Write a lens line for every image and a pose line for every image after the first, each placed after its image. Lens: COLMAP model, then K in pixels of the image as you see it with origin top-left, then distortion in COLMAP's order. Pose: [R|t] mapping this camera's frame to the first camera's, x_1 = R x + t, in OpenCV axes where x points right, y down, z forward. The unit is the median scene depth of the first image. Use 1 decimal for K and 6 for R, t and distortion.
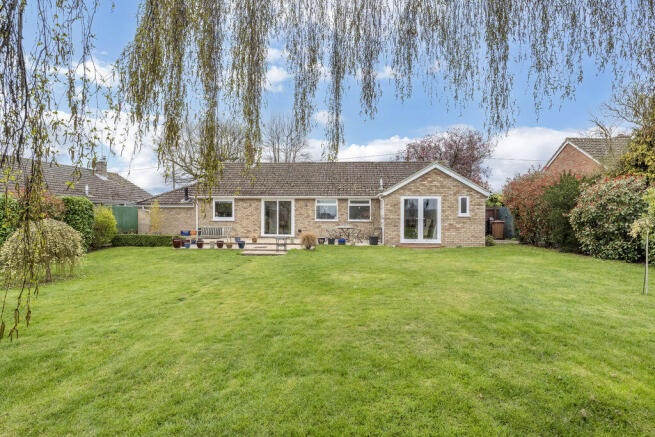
lens RADIAL K [[353.2, 0, 327.1], [0, 353.2, 216.5], [0, 0, 1]] dist [0.002007, 0.000047]
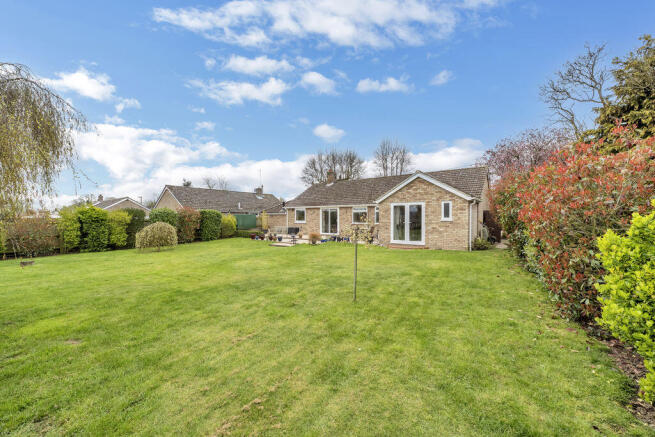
lens RADIAL K [[268.9, 0, 323.7], [0, 268.9, 218.4], [0, 0, 1]] dist [-0.014049, -0.001857]
pose [[0.820405, -0.002885, -0.571775, 0.537012], [0.000480, 0.999990, -0.004357, -0.003296], [0.571782, 0.003301, 0.820399, 0.138183]]
